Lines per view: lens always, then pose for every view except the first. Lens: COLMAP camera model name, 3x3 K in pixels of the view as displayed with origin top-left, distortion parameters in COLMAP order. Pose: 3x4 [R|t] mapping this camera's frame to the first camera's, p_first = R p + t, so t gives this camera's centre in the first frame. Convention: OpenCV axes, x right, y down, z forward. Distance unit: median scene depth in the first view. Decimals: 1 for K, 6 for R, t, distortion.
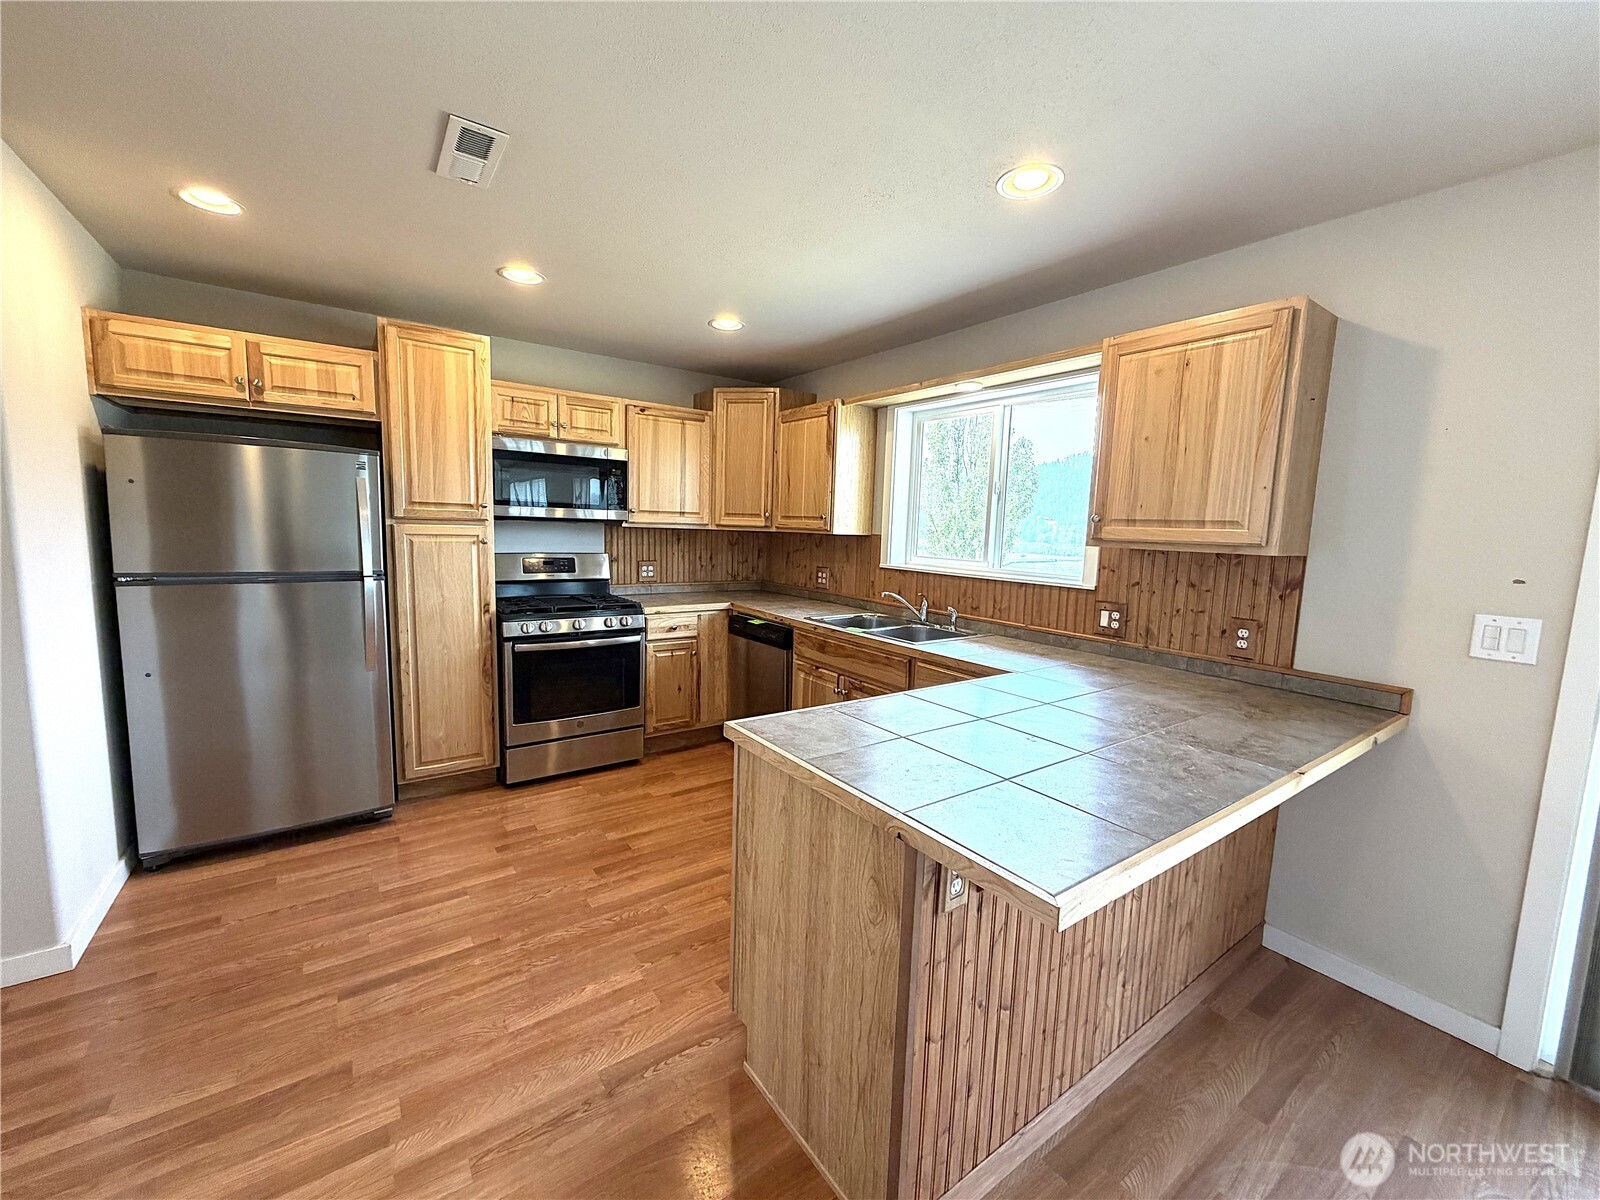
lens RADIAL K [[636.4, 0, 797.0], [0, 636.4, 598.3], [0, 0, 1]] dist [-0.000505, 0.000403]
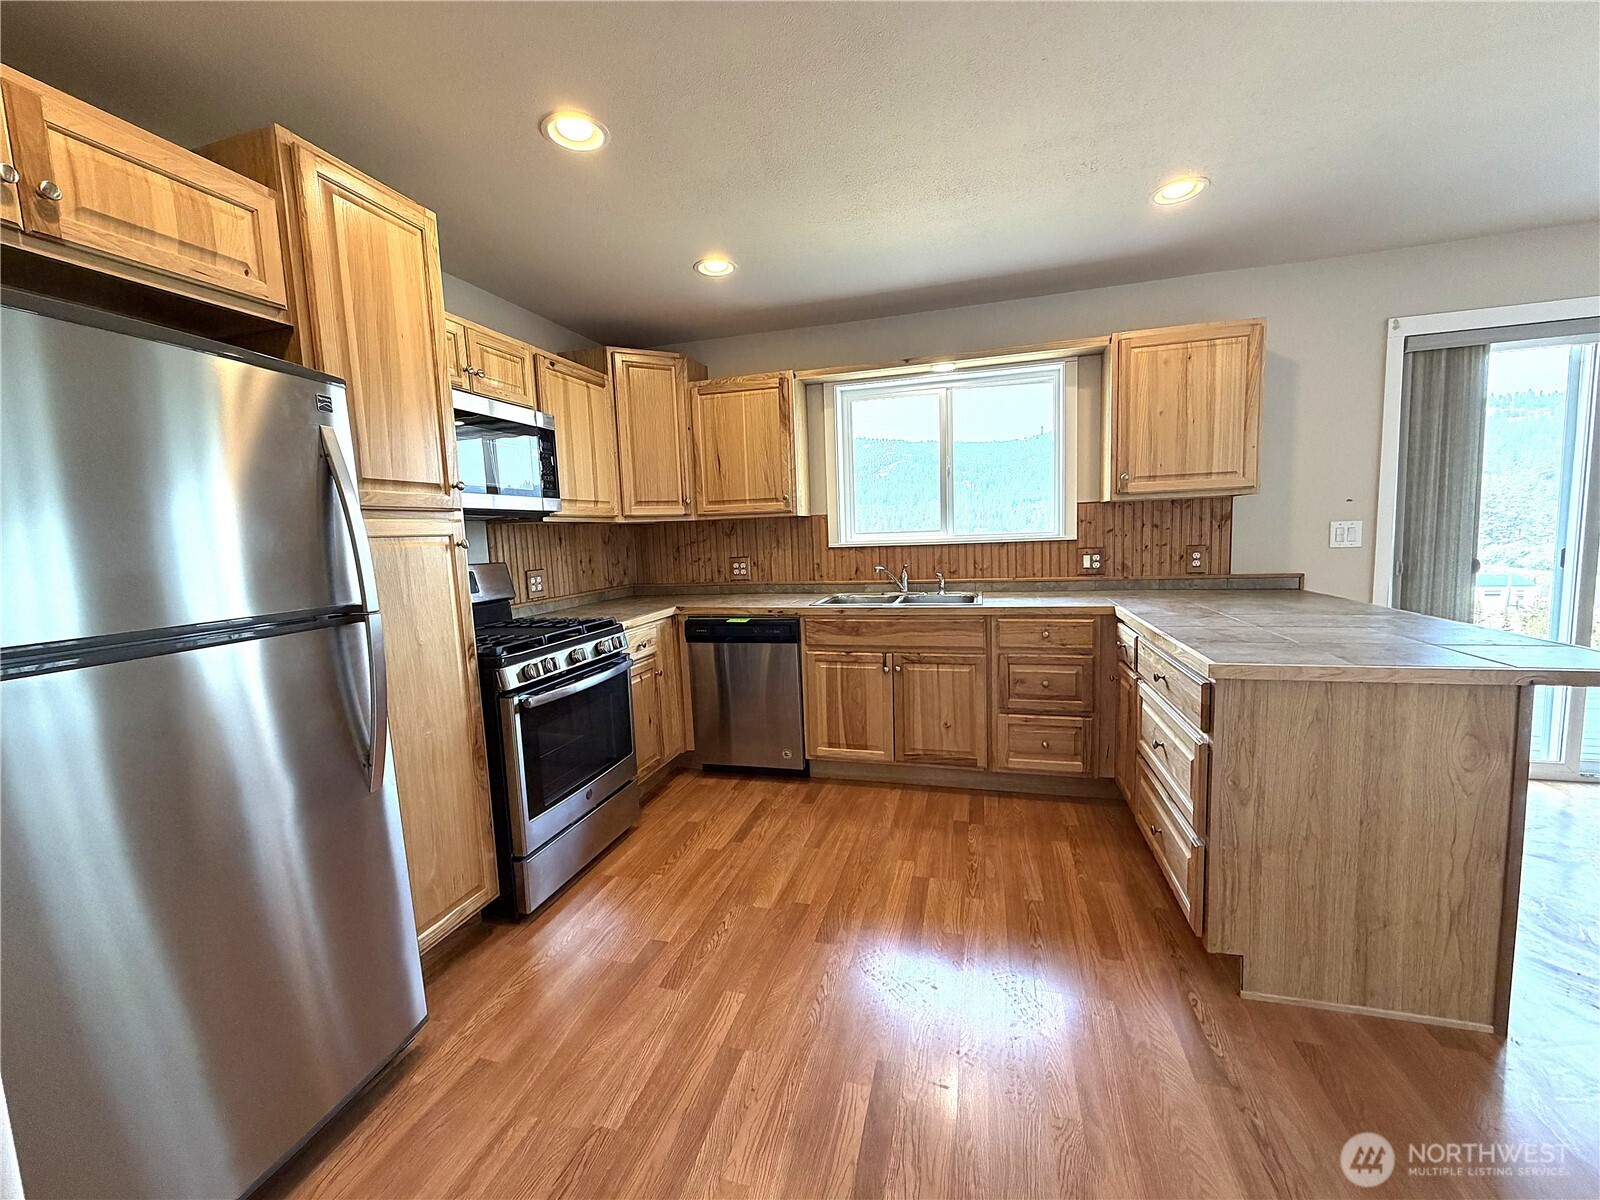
lens RADIAL K [[636.4, 0, 796.2], [0, 636.4, 597.4], [0, 0, 1]] dist [-0.000505, 0.000403]
pose [[0.781542, -0.126547, 0.610883, -0.601780], [0.135401, 0.990277, 0.031913, -0.012644], [-0.608982, 0.057773, 0.791077, 0.301630]]
